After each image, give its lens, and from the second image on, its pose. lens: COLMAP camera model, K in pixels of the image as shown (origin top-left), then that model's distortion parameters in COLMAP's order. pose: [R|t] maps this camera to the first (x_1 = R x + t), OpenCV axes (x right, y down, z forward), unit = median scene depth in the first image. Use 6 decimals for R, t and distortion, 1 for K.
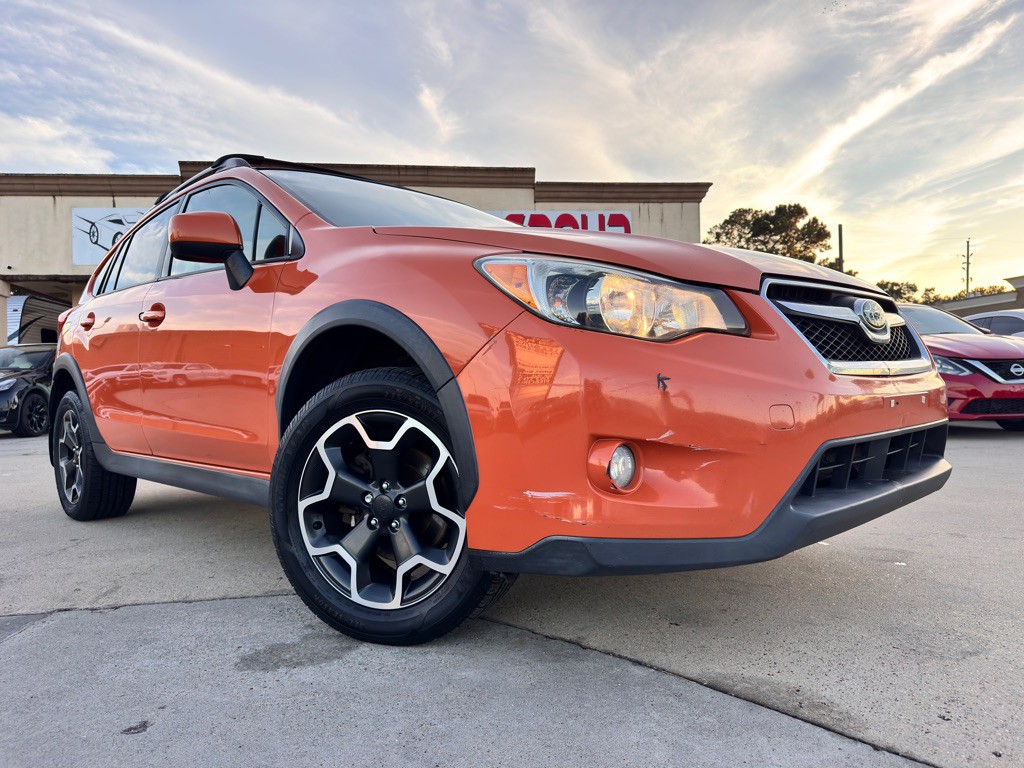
lens RADIAL K [[734.4, 0, 512.7], [0, 734.4, 350.9], [0, 0, 1]] dist [0.111283, -0.165742]
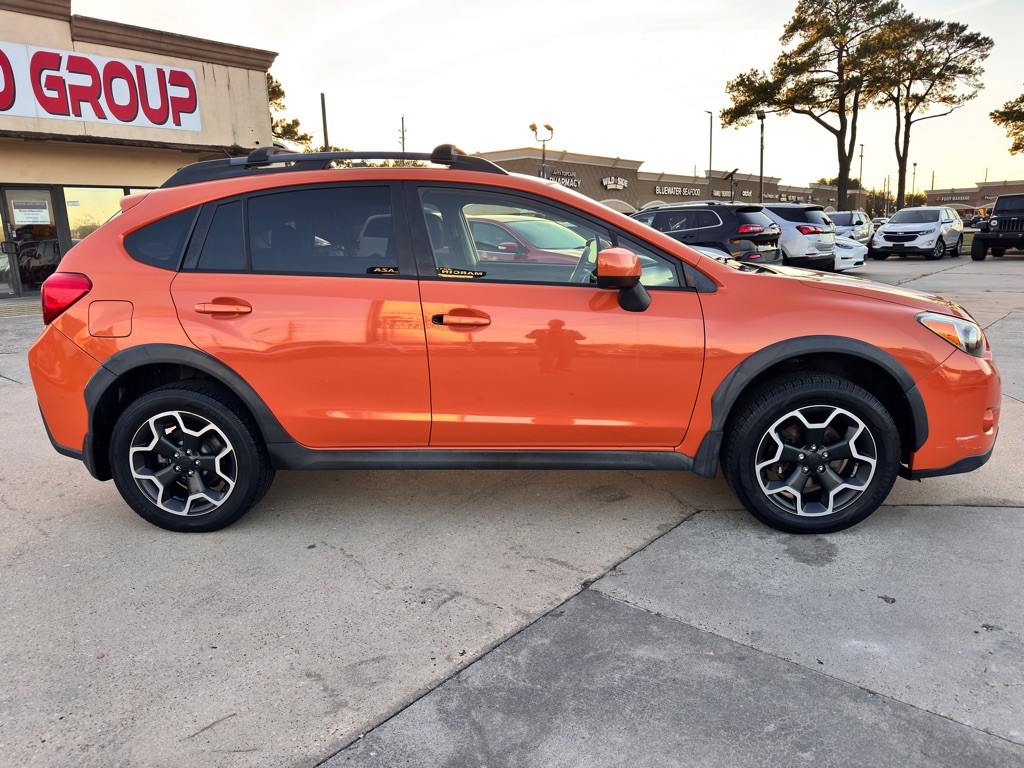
lens RADIAL K [[719.5, 0, 512.0], [0, 719.5, 384.0], [0, 0, 1]] dist [0.027140, -0.024365]
pose [[0.729762, -0.137022, 0.669830, -1.665849], [-0.032495, 0.971653, 0.234166, -0.305703], [-0.682929, -0.192652, 0.704623, 0.322094]]
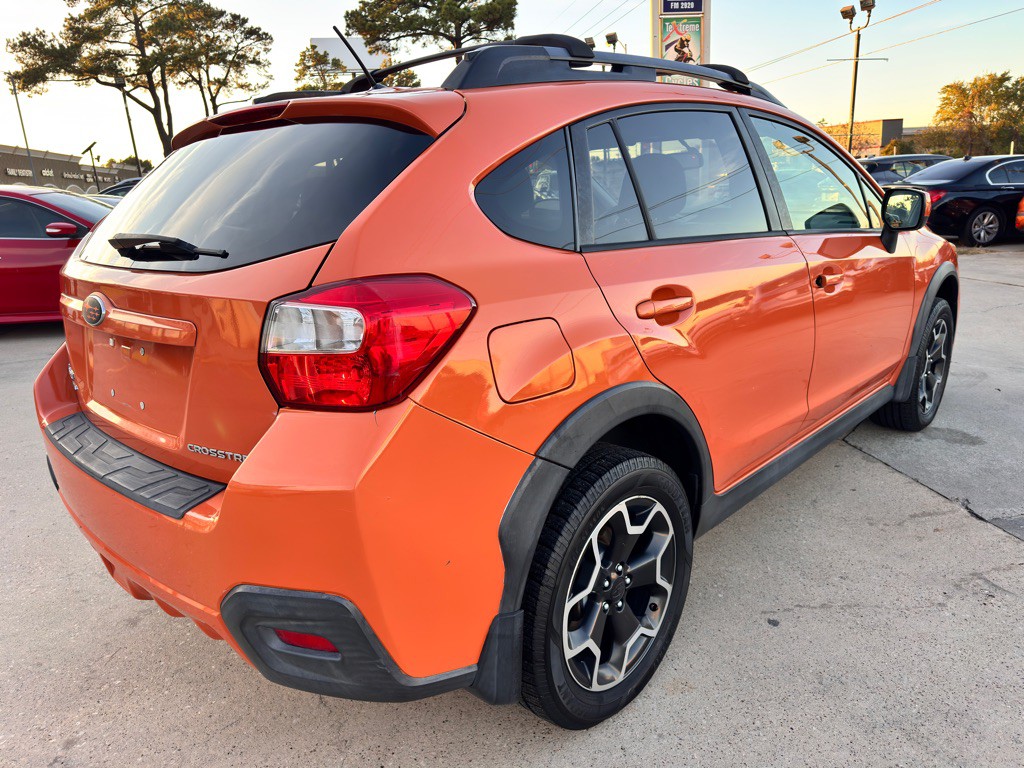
lens RADIAL K [[719.5, 0, 512.0], [0, 719.5, 384.0], [0, 0, 1]] dist [0.027140, -0.024365]
pose [[-0.057961, -0.237636, 0.969623, -1.958341], [-0.010777, 0.971349, 0.237415, -0.196375], [-0.998261, 0.003311, -0.058862, 2.144223]]
